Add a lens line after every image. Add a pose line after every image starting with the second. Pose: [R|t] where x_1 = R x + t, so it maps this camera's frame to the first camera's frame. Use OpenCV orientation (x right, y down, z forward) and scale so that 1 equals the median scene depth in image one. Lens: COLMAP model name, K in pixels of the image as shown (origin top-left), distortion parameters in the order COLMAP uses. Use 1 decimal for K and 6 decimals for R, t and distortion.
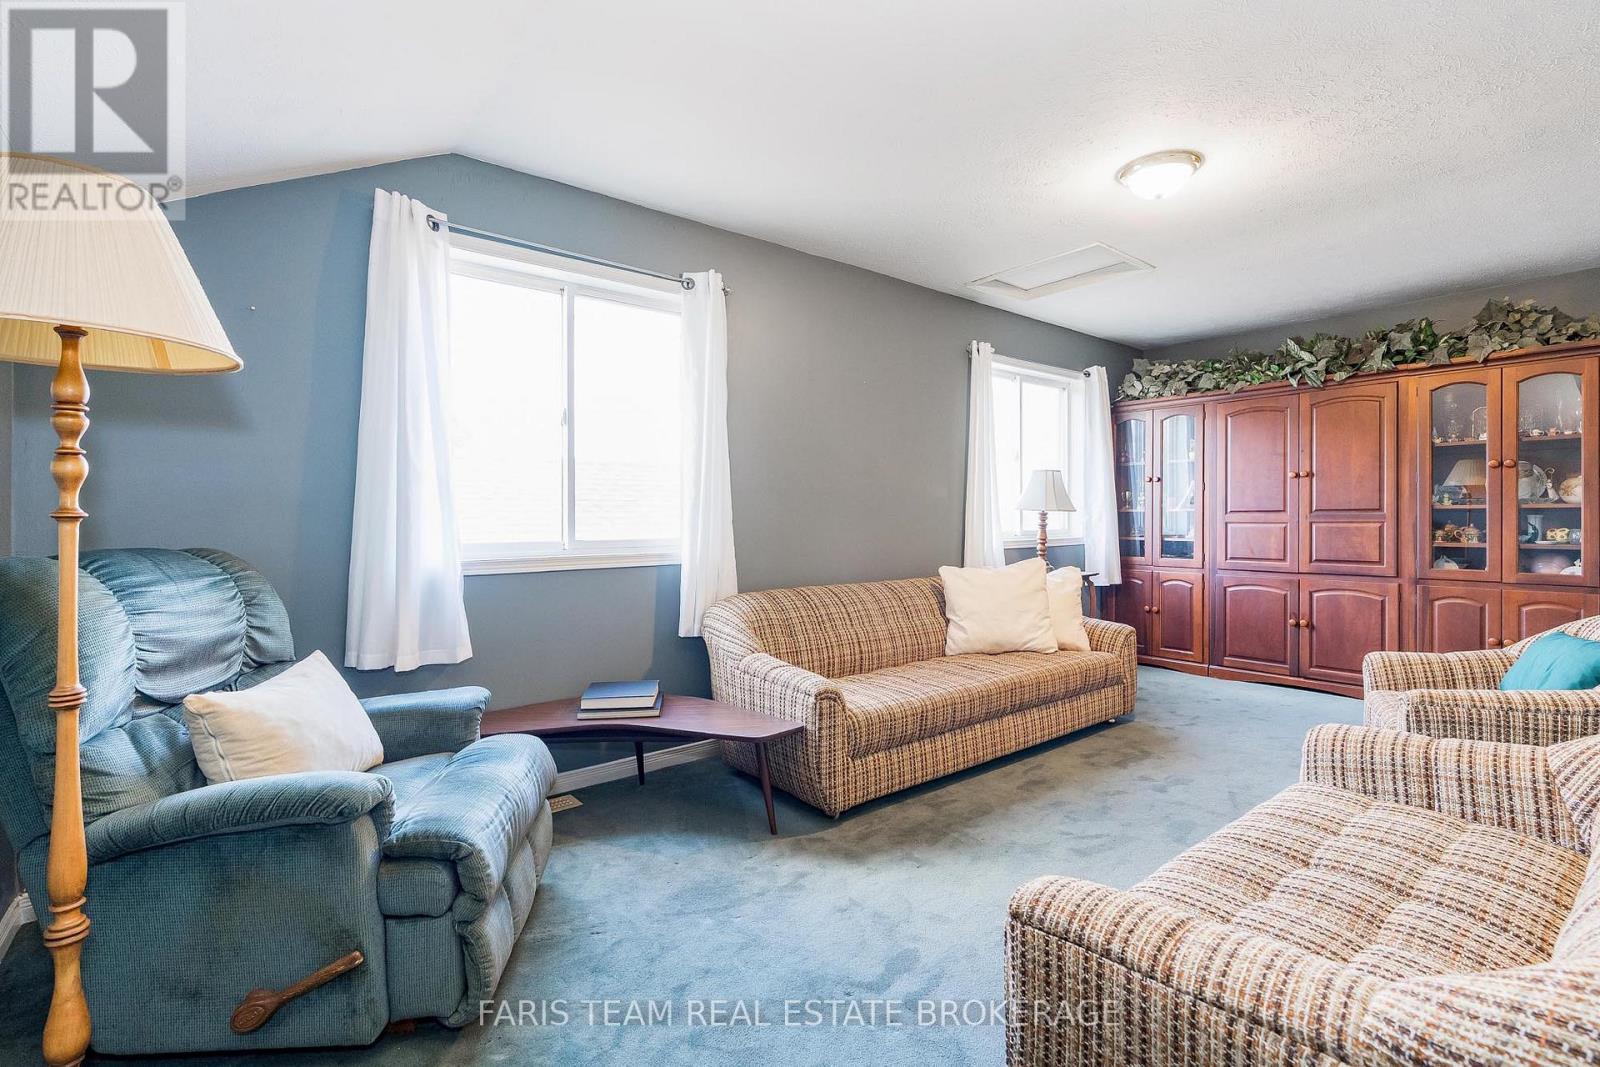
lens RADIAL K [[729.7, 0, 805.7], [0, 729.7, 525.9], [0, 0, 1]] dist [-0.003541, 0.000828]
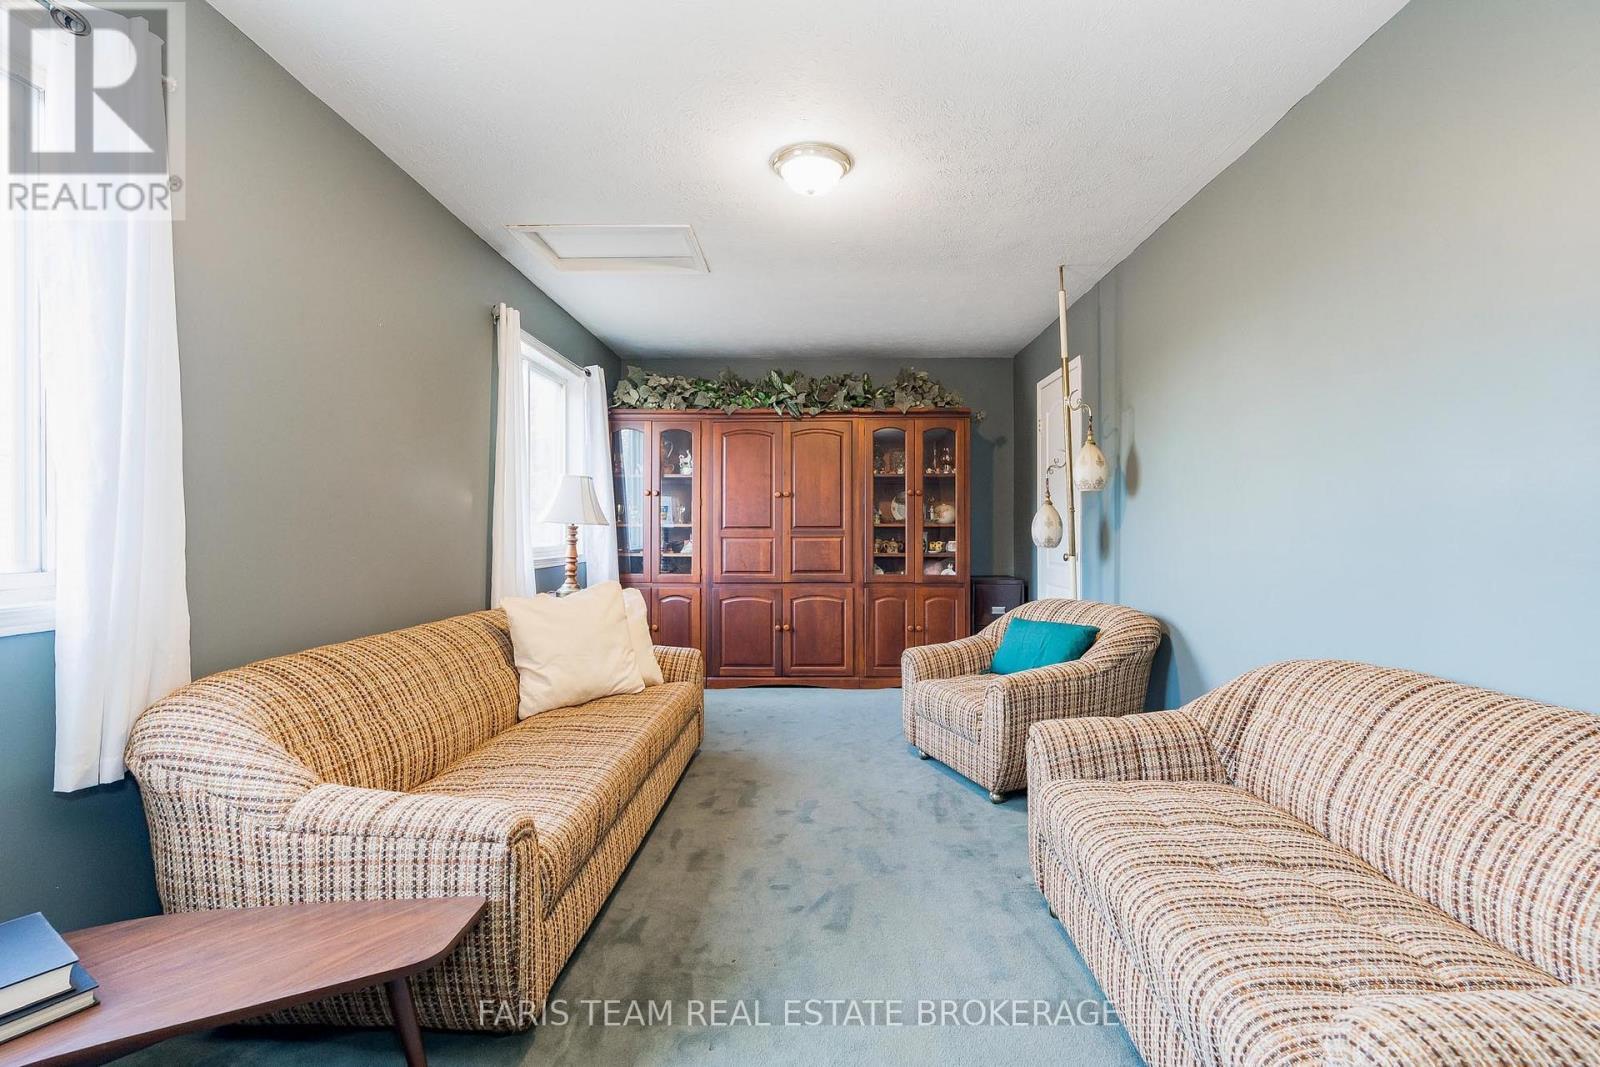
lens RADIAL K [[731.5, 0, 800.0], [0, 731.5, 539.0], [0, 0, 1]] dist [-0.003878, 0.000119]
pose [[0.643378, -0.002315, 0.765545, -0.186162], [0.005344, 0.999985, -0.001468, -0.000740], [-0.765530, 0.005036, 0.643381, 0.302780]]
